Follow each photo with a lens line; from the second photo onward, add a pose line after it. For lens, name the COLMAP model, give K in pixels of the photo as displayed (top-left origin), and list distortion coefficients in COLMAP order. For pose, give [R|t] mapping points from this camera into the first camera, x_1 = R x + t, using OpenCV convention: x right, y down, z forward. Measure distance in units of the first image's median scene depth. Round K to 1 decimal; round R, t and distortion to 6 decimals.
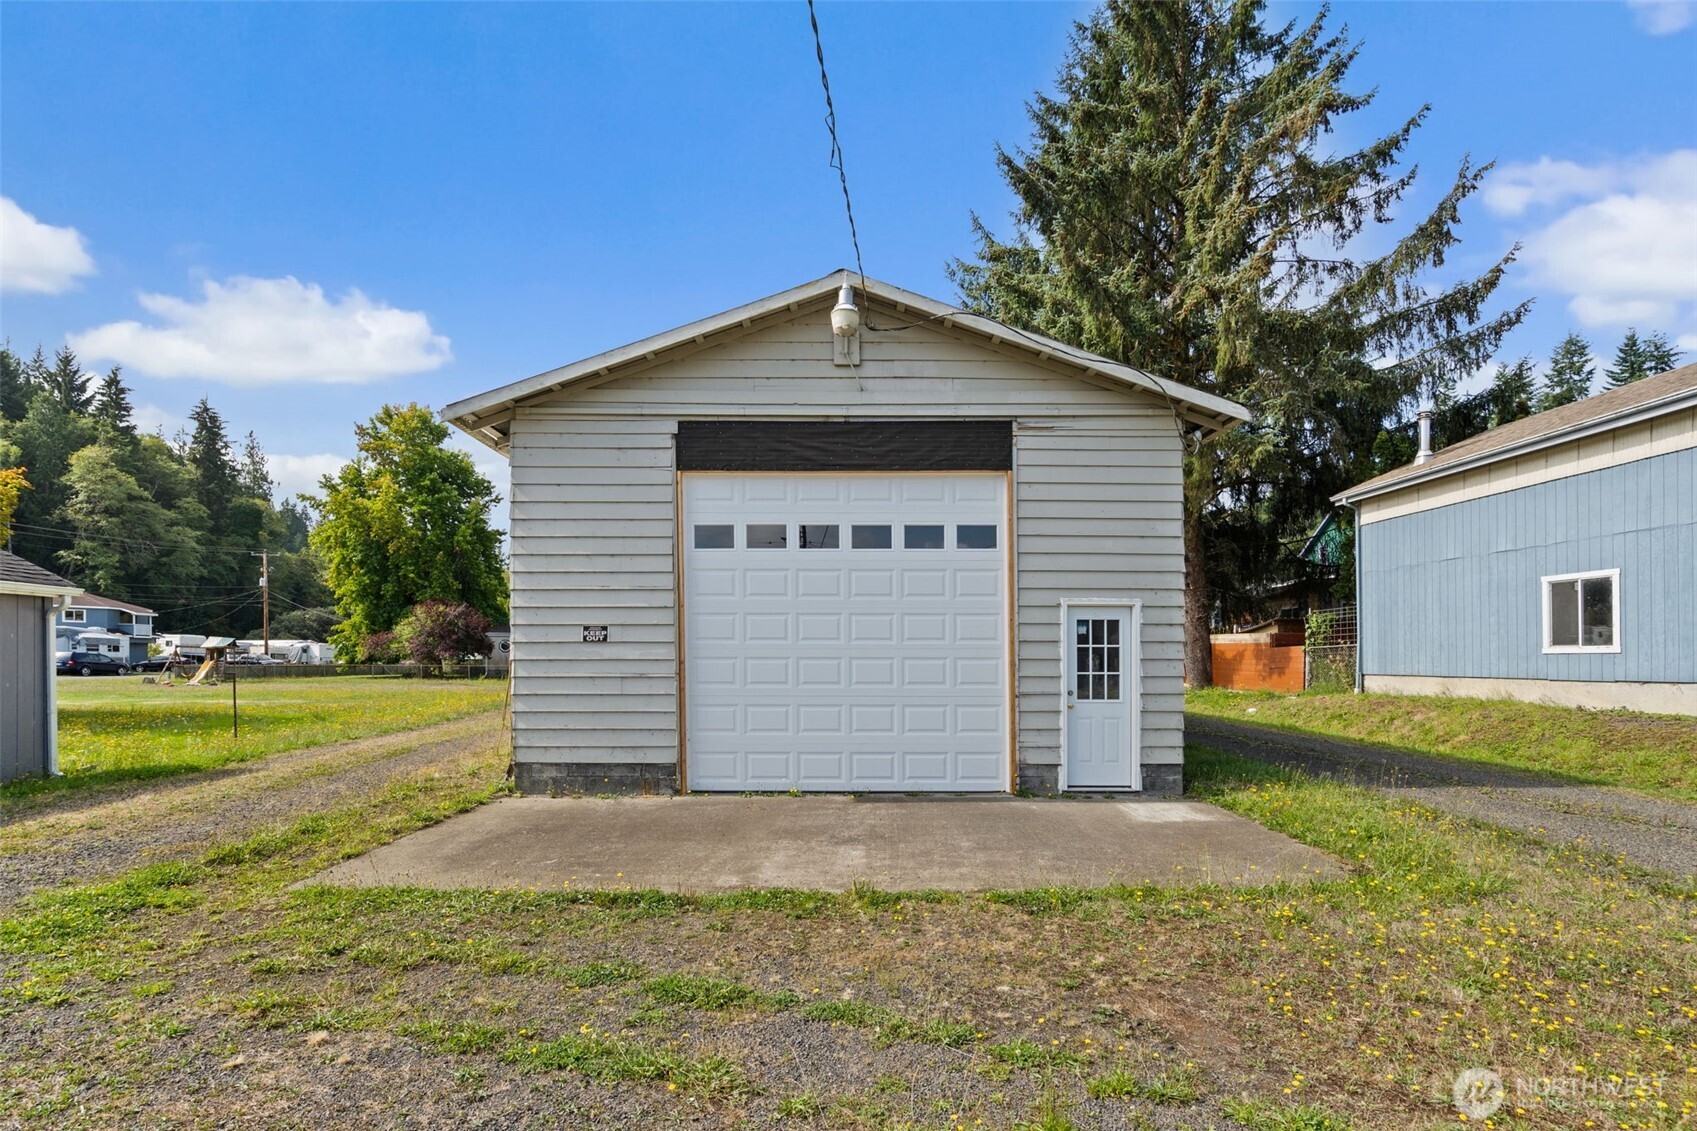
lens RADIAL K [[819.6, 0, 846.1], [0, 819.6, 668.3], [0, 0, 1]] dist [-0.000747, -0.000166]
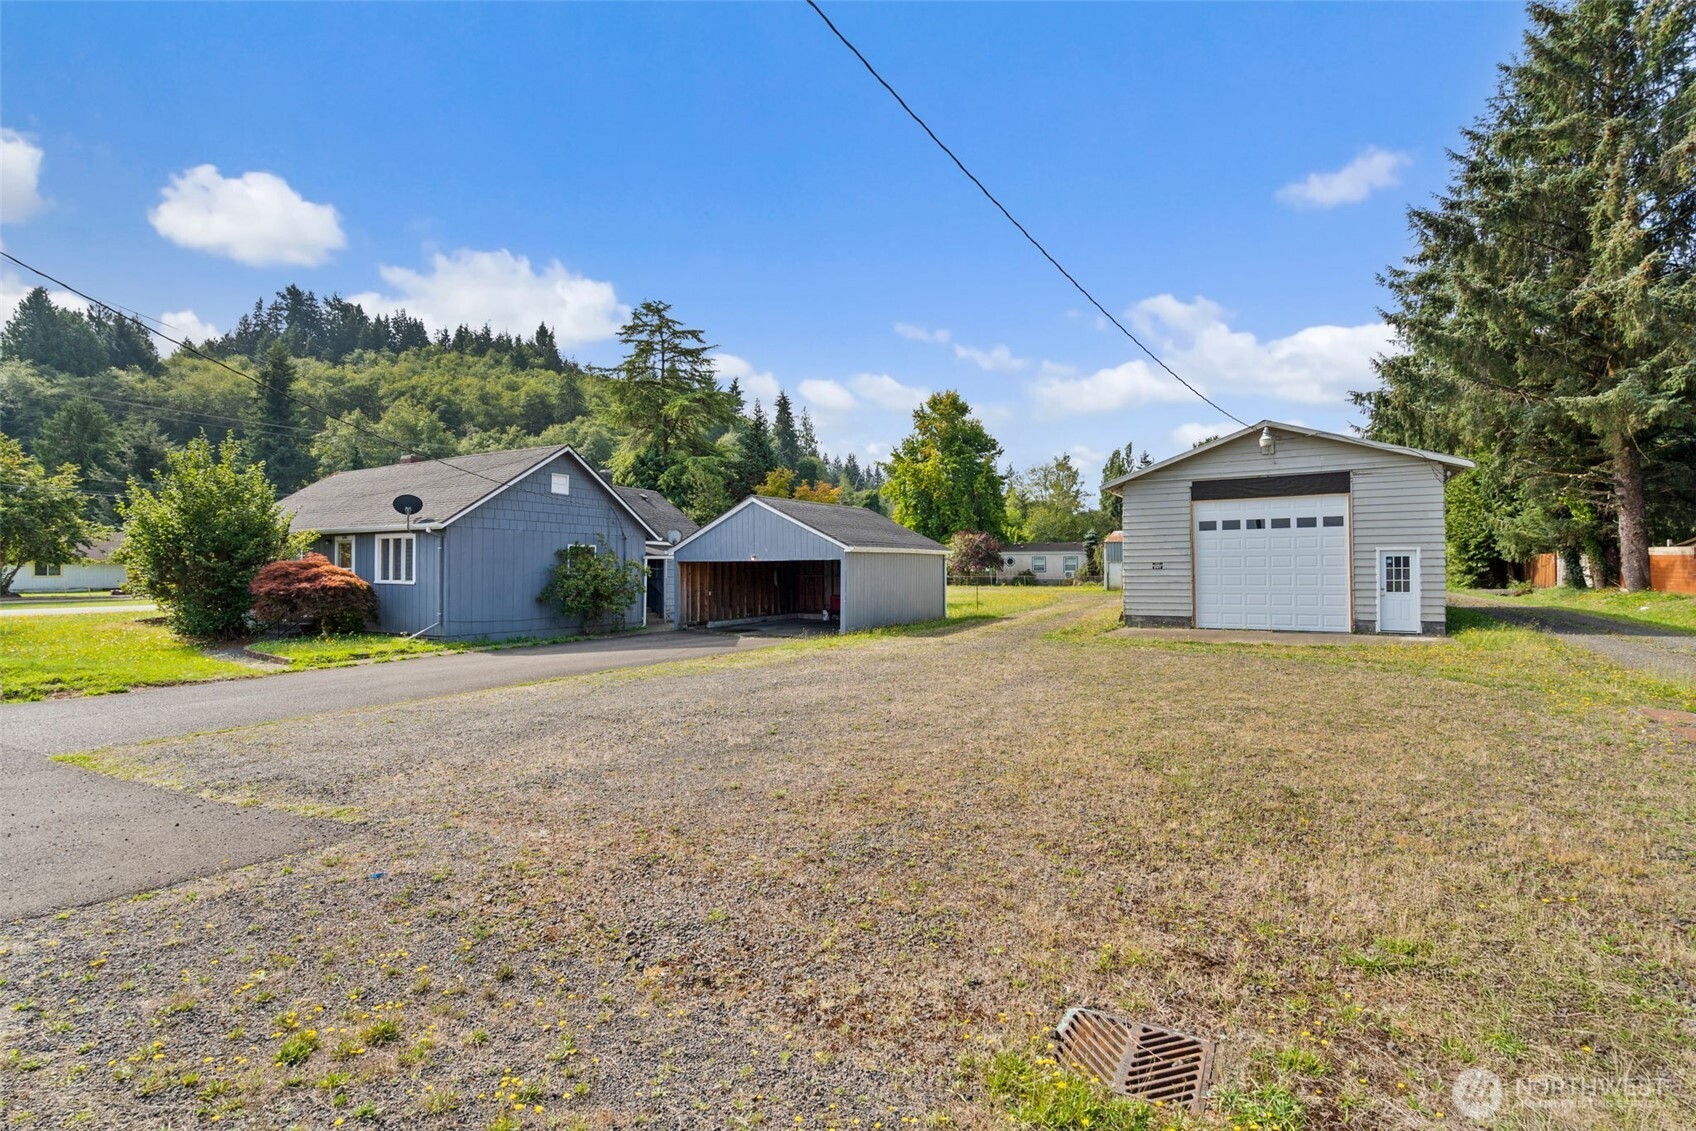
lens RADIAL K [[744.0, 0, 845.7], [0, 744.0, 575.3], [0, 0, 1]] dist [-0.000467, 0.000188]
pose [[0.843462, -0.006660, -0.537148, 0.126323], [0.005271, 0.999978, -0.004121, -0.007513], [0.537163, 0.000645, 0.843478, -1.518117]]
